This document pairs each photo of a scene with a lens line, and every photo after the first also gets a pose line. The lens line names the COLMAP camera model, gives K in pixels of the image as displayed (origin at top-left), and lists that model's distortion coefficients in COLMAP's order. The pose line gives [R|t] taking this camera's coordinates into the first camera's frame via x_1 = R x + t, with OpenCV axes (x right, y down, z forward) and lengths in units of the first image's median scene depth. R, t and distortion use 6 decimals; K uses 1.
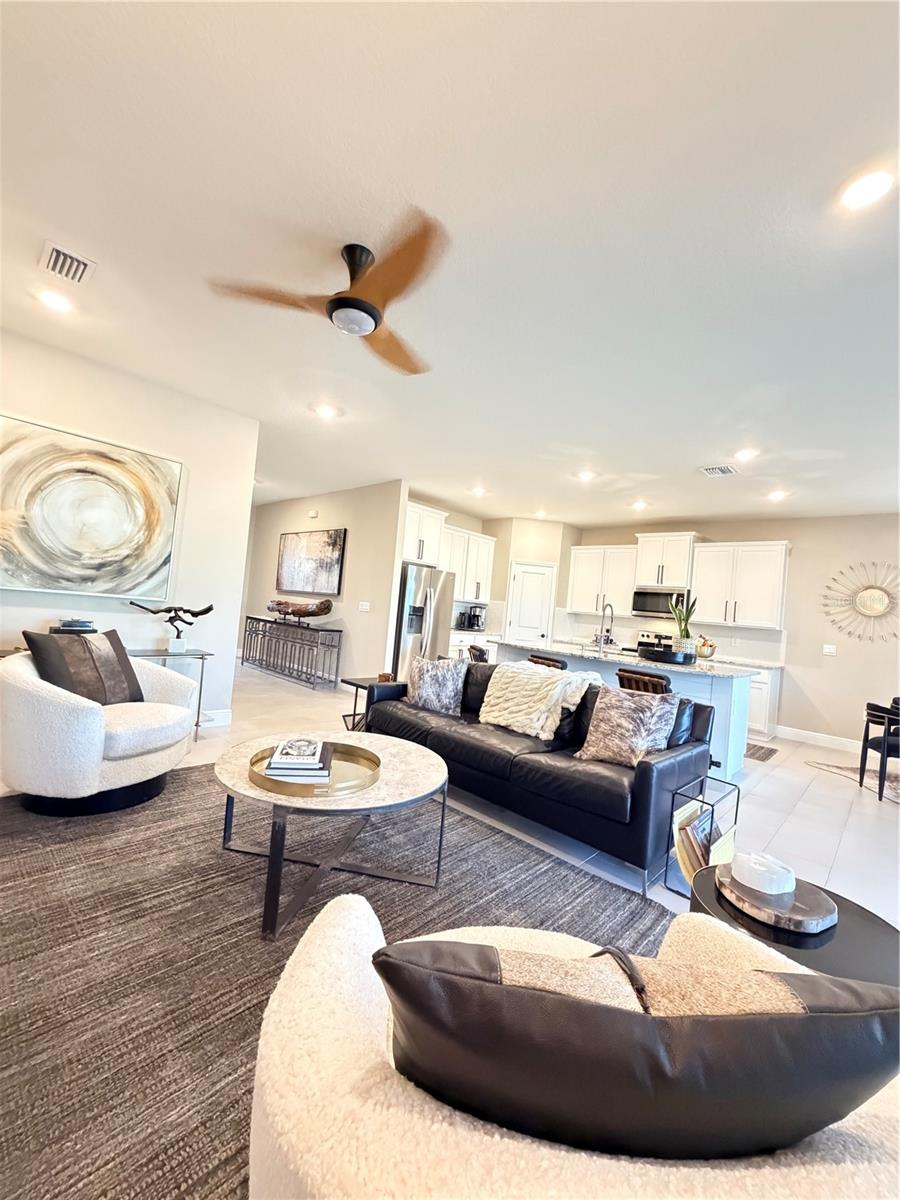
lens RADIAL K [[477.1, 0, 447.0], [0, 477.1, 597.0], [0, 0, 1]] dist [0.001374, 0.000670]
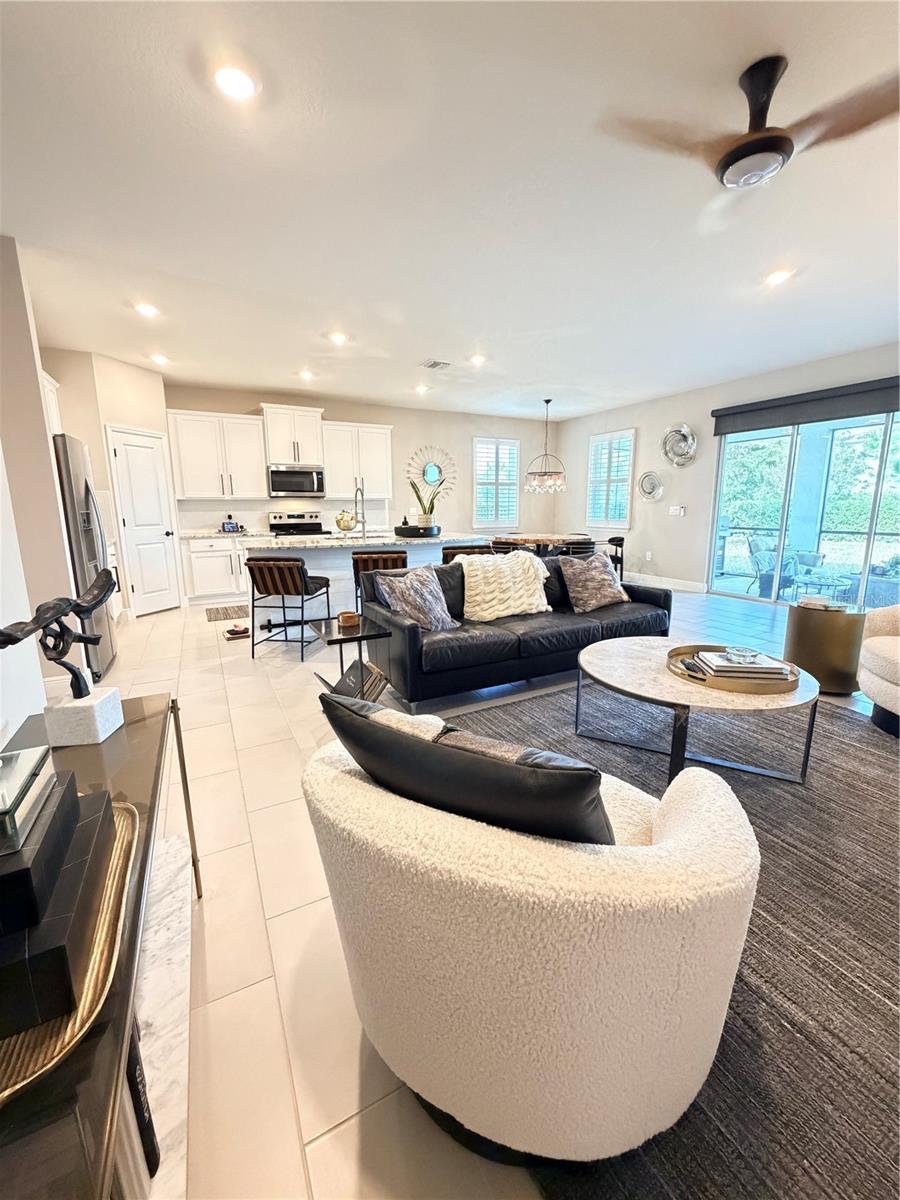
lens RADIAL K [[477.1, 0, 449.4], [0, 477.1, 600.6], [0, 0, 1]] dist [0.001374, 0.000670]
pose [[0.320160, -0.276745, 0.906041, -0.440232], [0.012671, 0.957547, 0.288000, -0.034927], [-0.947279, -0.080726, 0.310075, 0.397138]]
